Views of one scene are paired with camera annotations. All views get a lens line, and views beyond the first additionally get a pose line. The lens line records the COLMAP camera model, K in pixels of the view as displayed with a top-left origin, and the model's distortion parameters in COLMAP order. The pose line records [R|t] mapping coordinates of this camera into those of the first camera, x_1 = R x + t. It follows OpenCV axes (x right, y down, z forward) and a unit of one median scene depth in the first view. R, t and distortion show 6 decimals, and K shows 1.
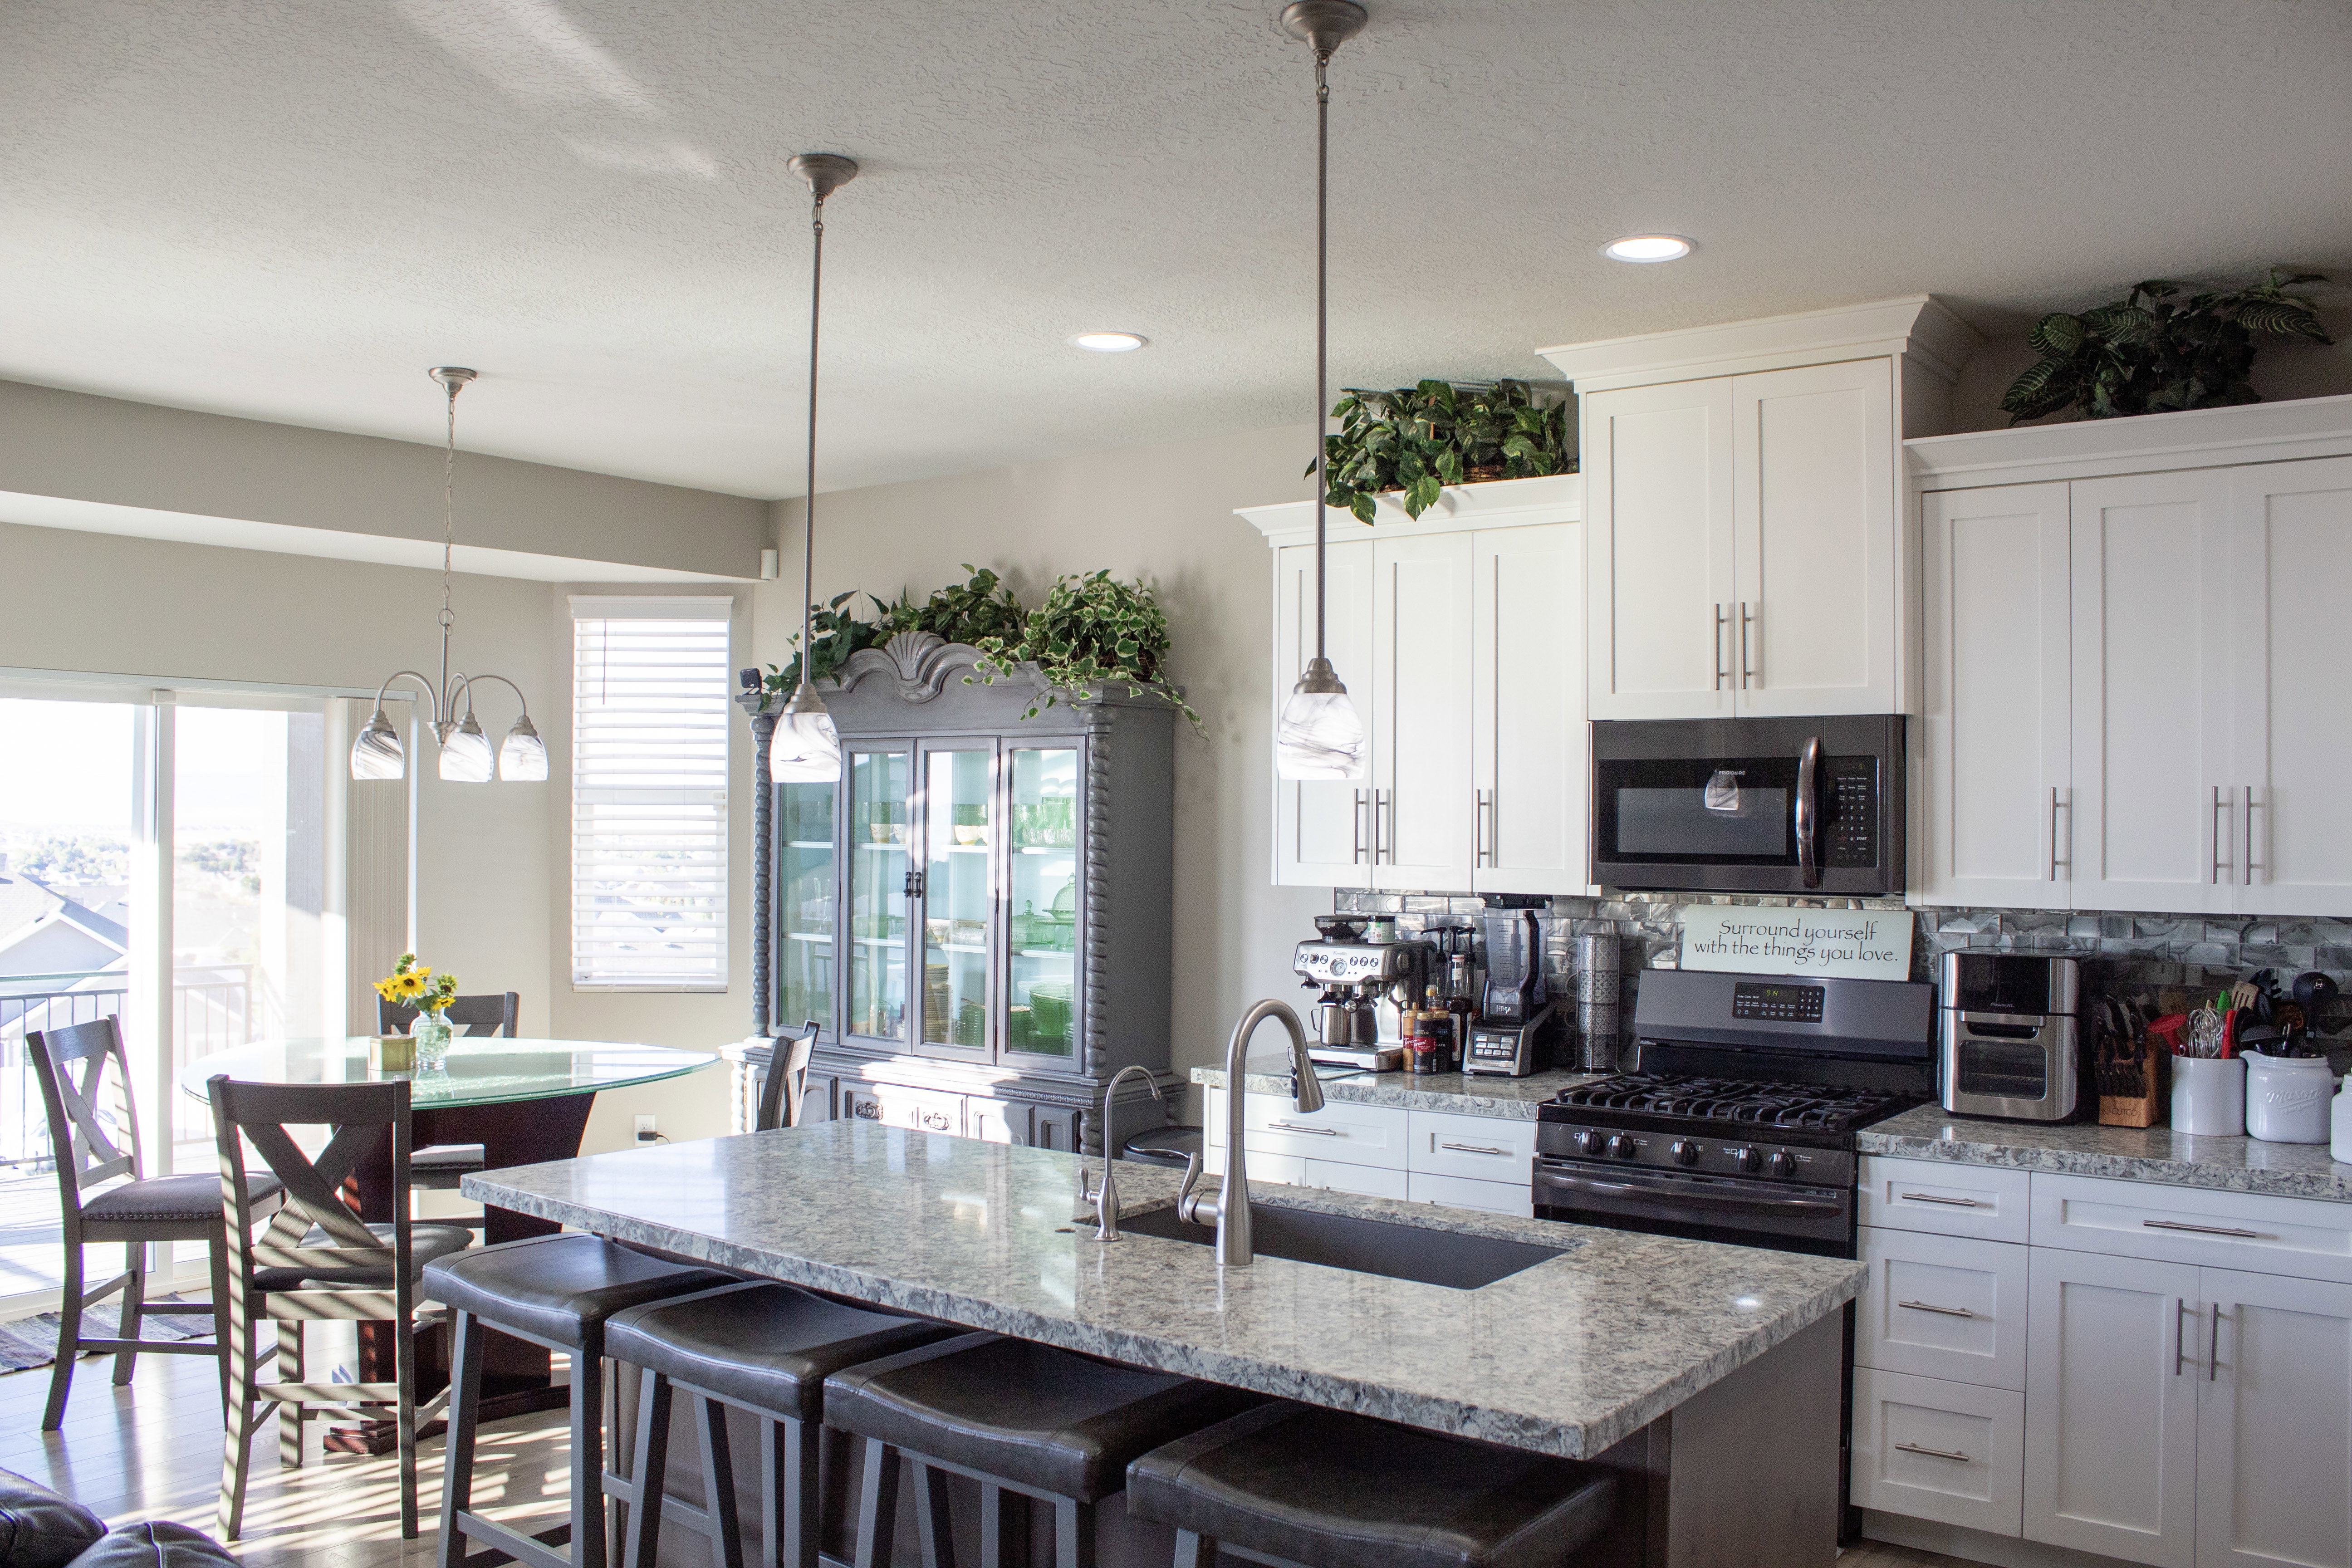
lens RADIAL K [[1939.6, 0, 1175.5], [0, 1939.6, 789.3], [0, 0, 1]] dist [-0.143859, 0.103872]
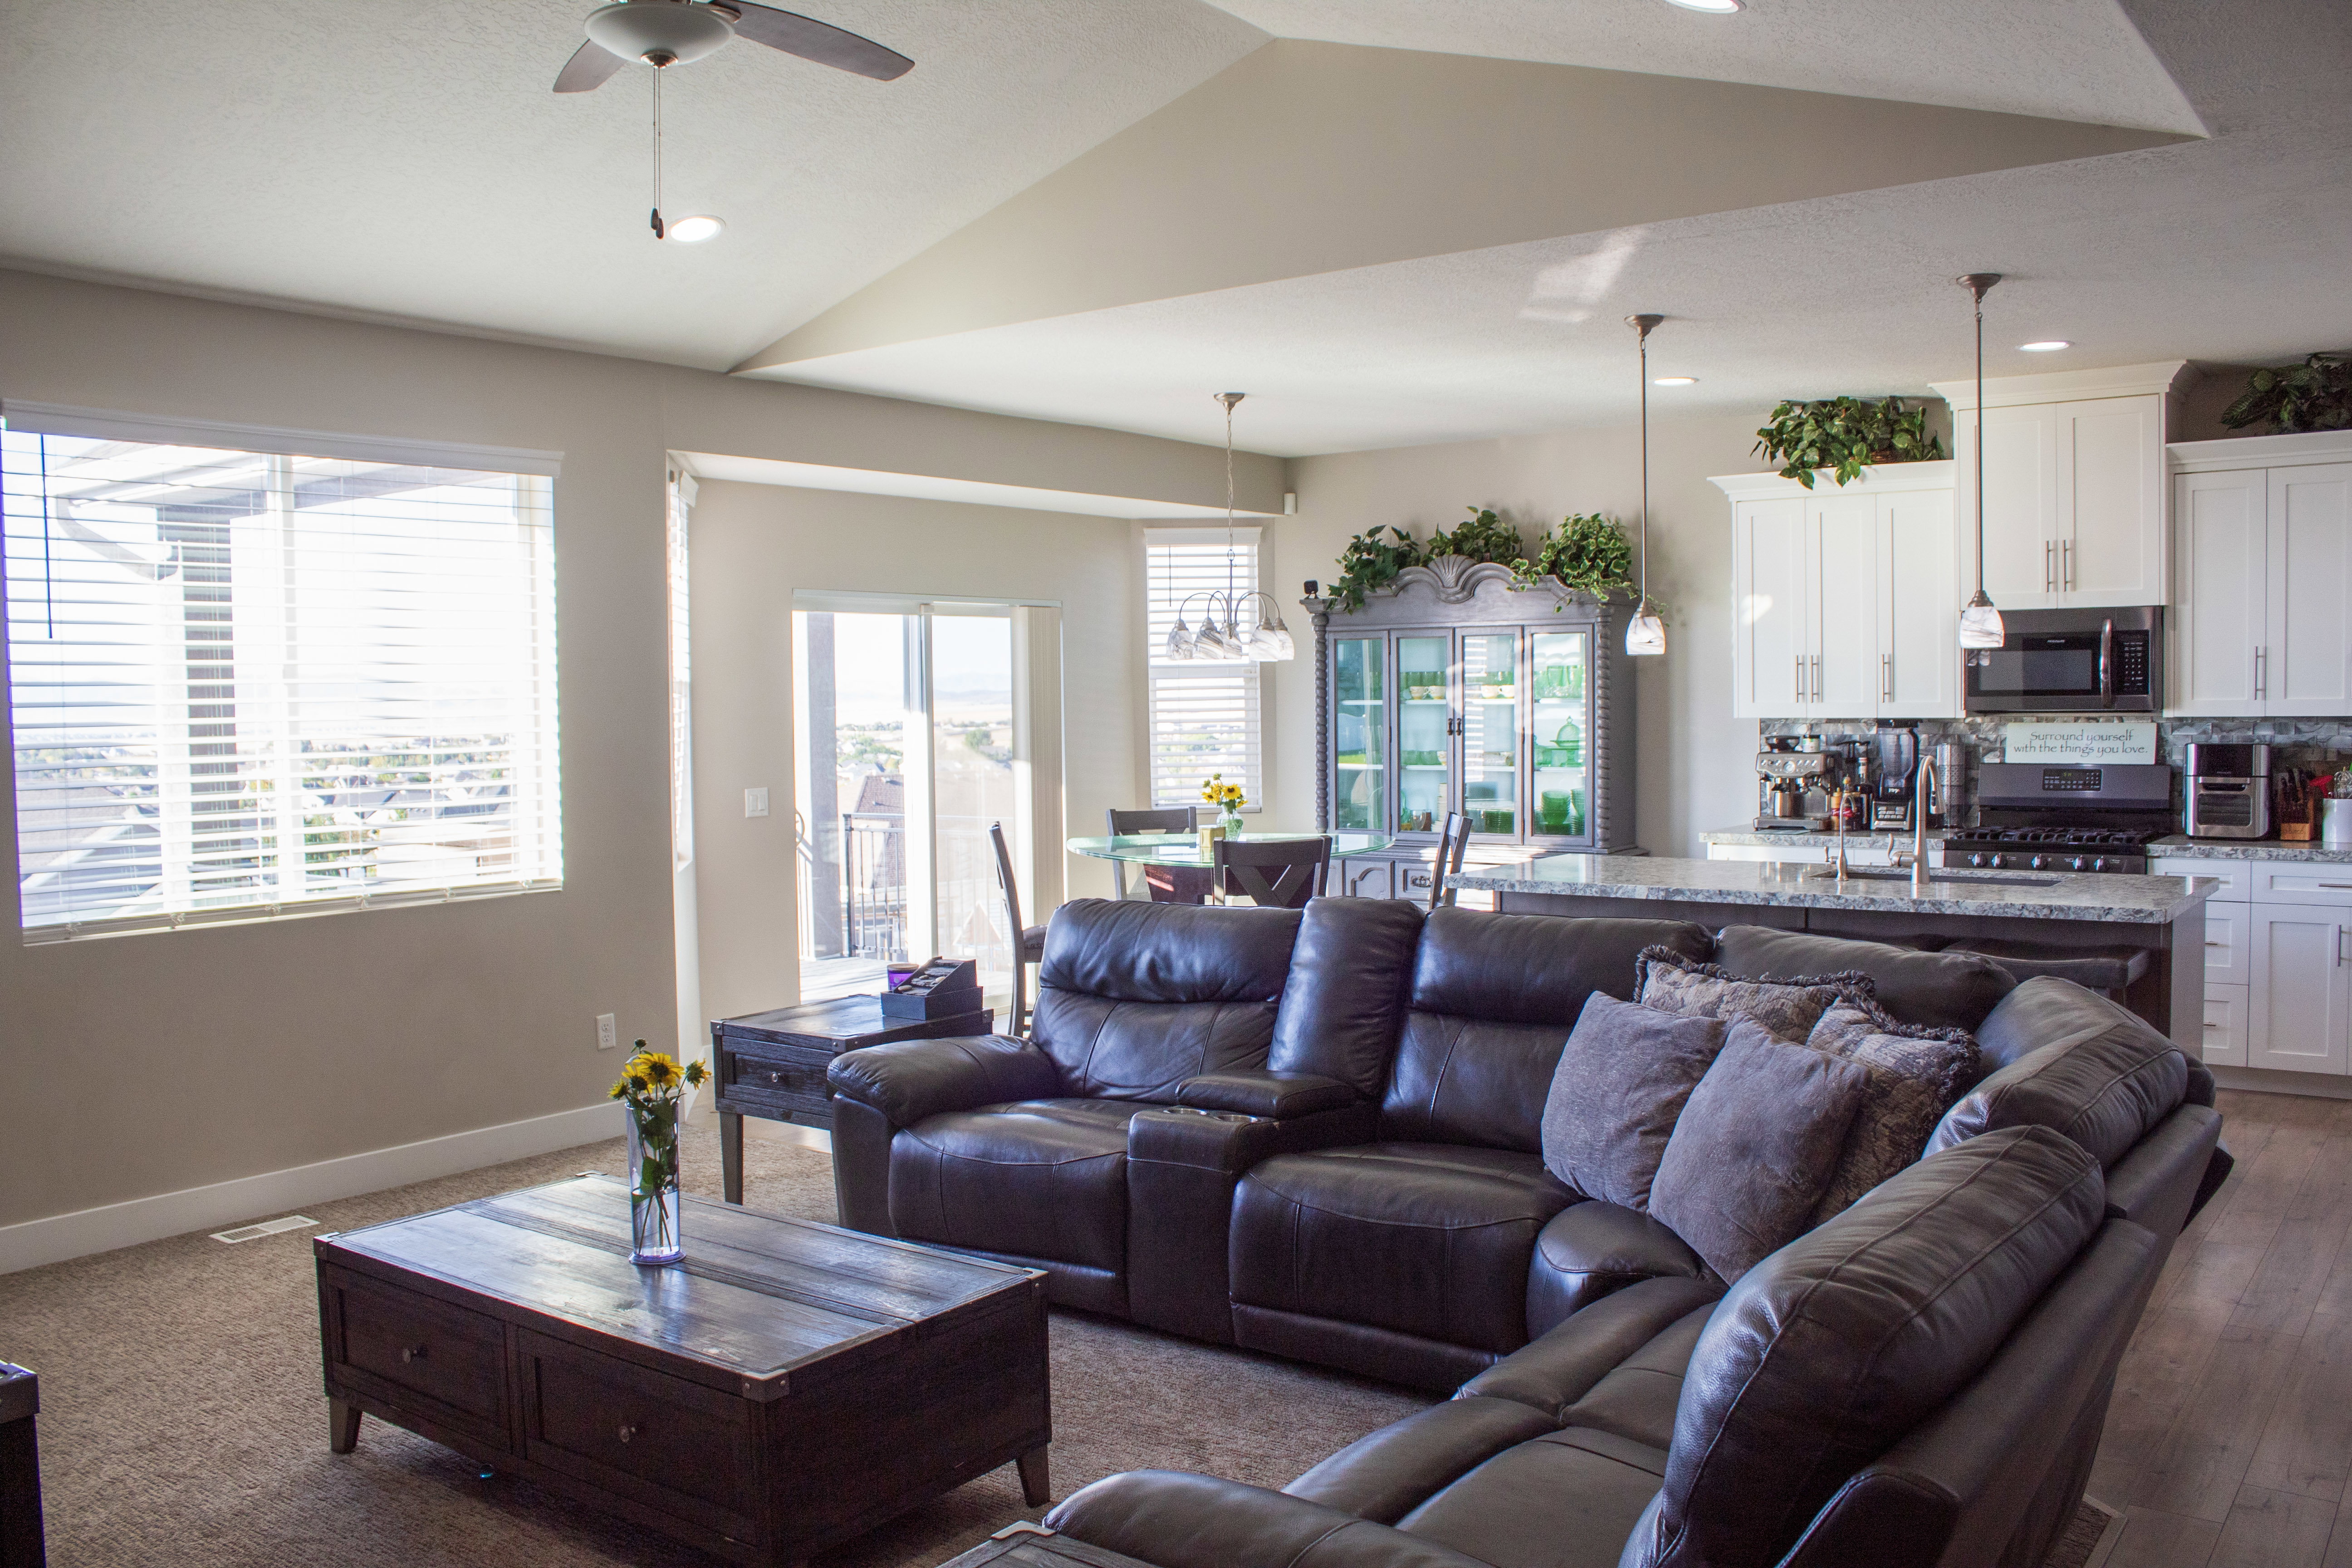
lens RADIAL K [[1939.6, 0, 1155.5], [0, 1939.6, 789.8], [0, 0, 1]] dist [-0.143859, 0.103872]
pose [[0.999674, -0.023401, 0.010170, -0.475218], [0.022727, 0.997816, 0.062019, 0.000912], [-0.011599, -0.061768, 0.998023, -0.595172]]
